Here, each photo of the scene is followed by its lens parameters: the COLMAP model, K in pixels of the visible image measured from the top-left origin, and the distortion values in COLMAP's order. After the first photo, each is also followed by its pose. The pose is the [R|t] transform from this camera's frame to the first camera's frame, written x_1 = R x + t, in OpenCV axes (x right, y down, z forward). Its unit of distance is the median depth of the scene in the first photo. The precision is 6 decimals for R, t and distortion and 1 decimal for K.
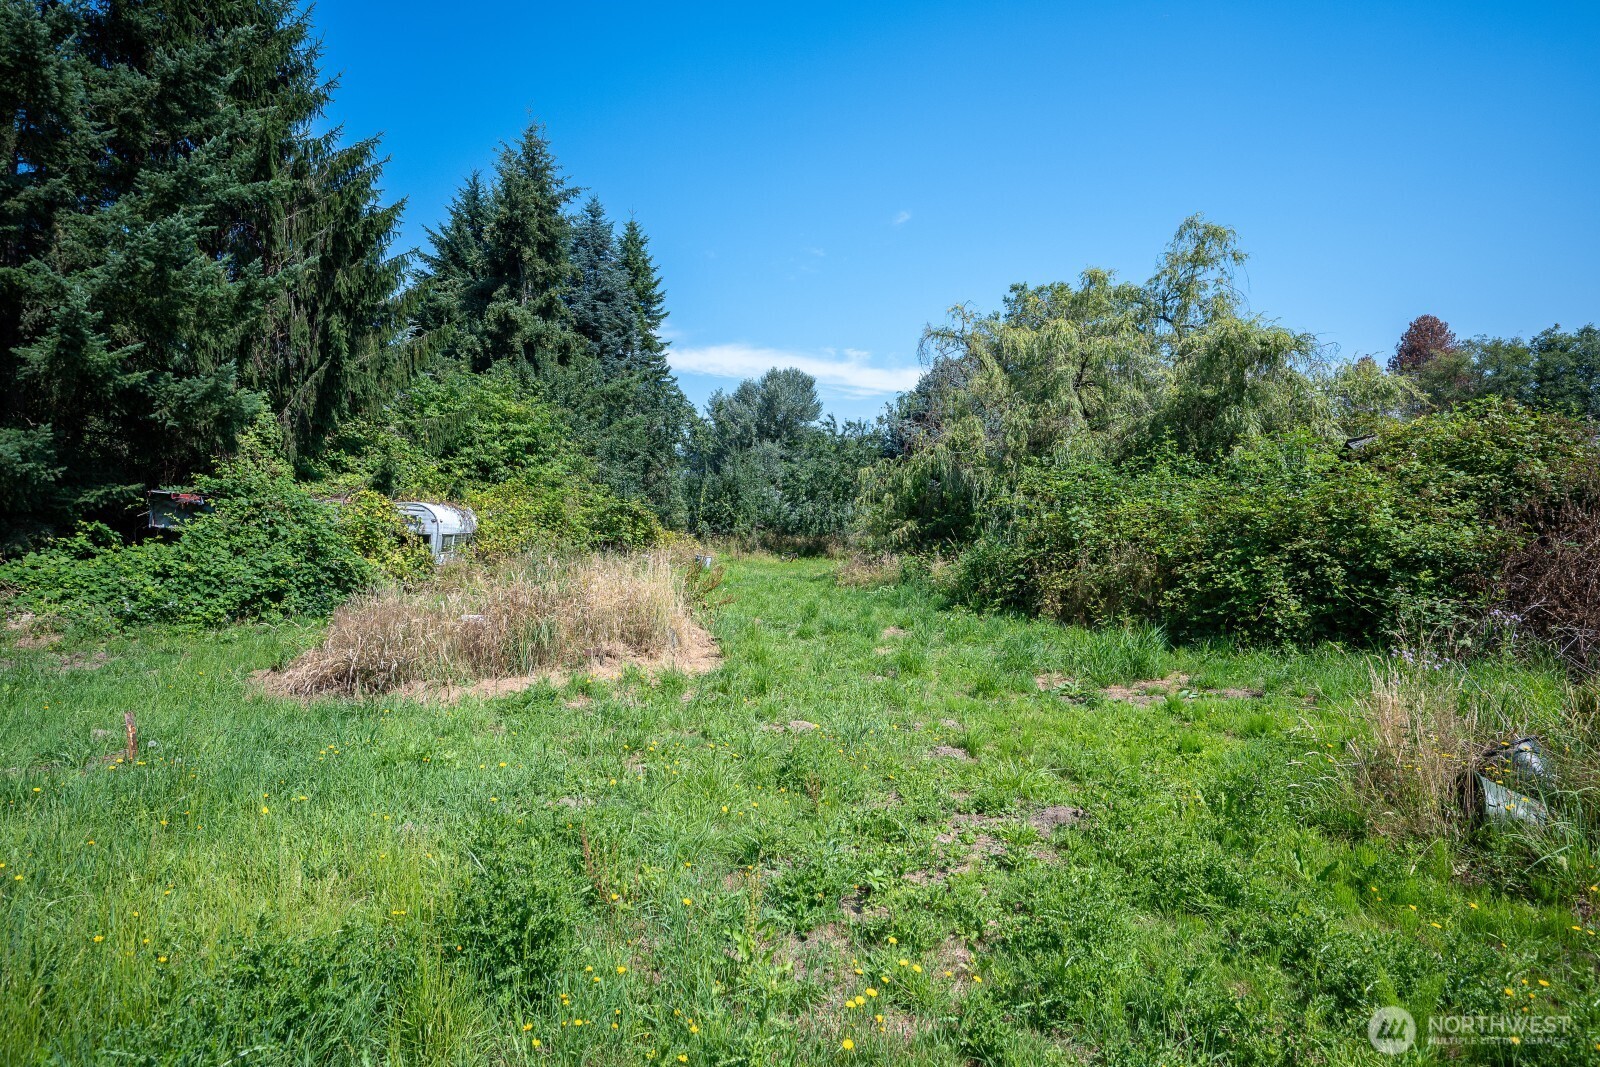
lens RADIAL K [[958.7, 0, 793.1], [0, 958.7, 532.7], [0, 0, 1]] dist [-0.001559, -0.000007]
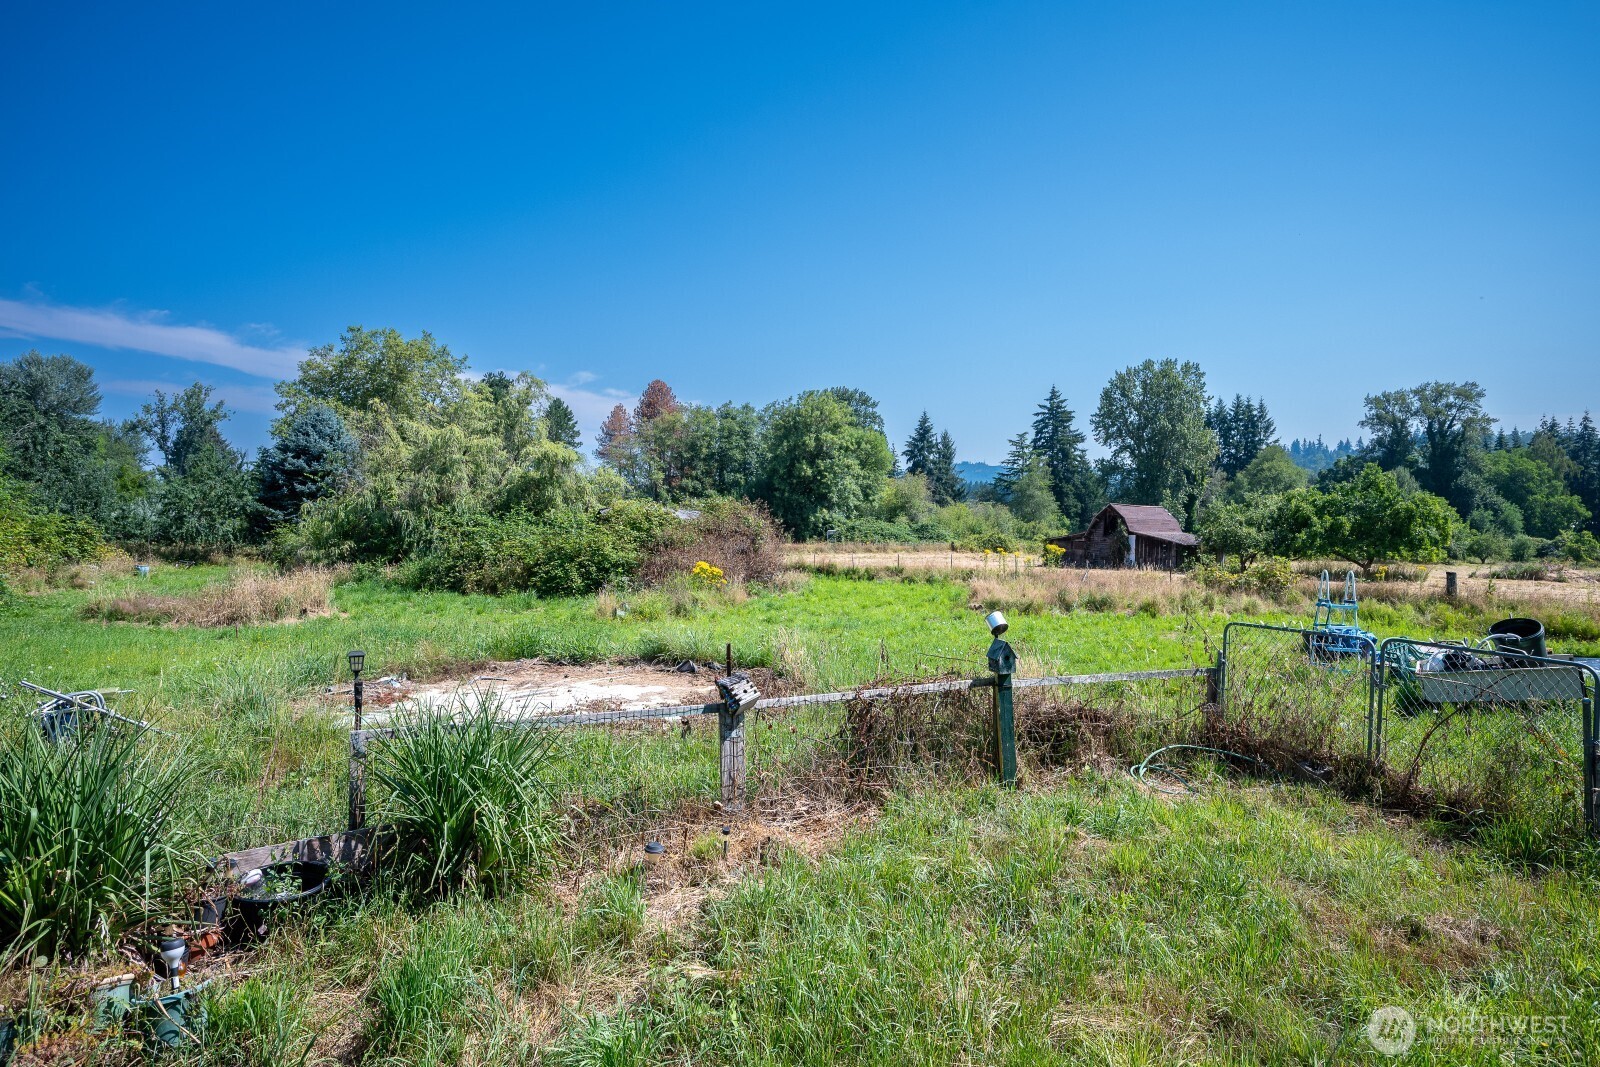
lens RADIAL K [[958.7, 0, 824.5], [0, 958.7, 525.3], [0, 0, 1]] dist [-0.001559, -0.000007]
pose [[0.734307, 0.011013, 0.678728, -0.405127], [-0.006287, 0.999936, -0.009423, -0.030852], [-0.678789, 0.002652, 0.734329, -0.731500]]
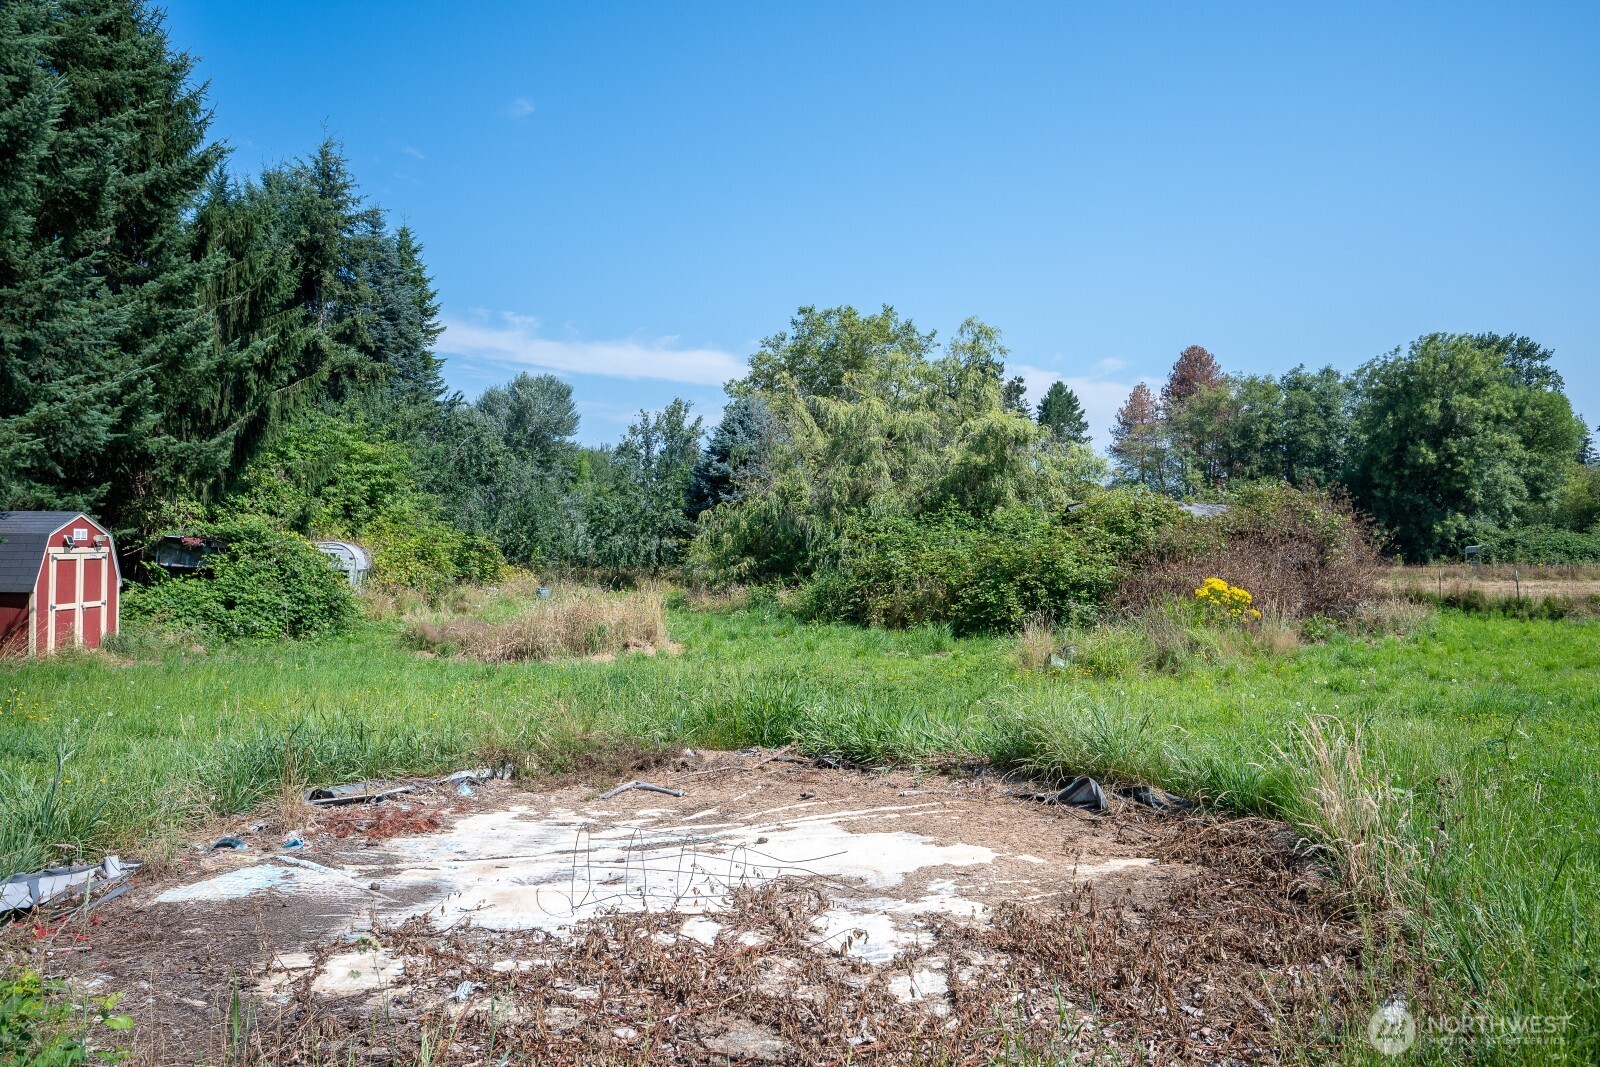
lens RADIAL K [[1202.6, 0, 784.3], [0, 1202.6, 539.3], [0, 0, 1]] dist [-0.001075, 0.003595]
pose [[0.972850, 0.003413, 0.231413, -0.200831], [0.000938, 0.999825, -0.018689, -0.007447], [-0.231436, 0.018399, 0.972676, -0.513219]]
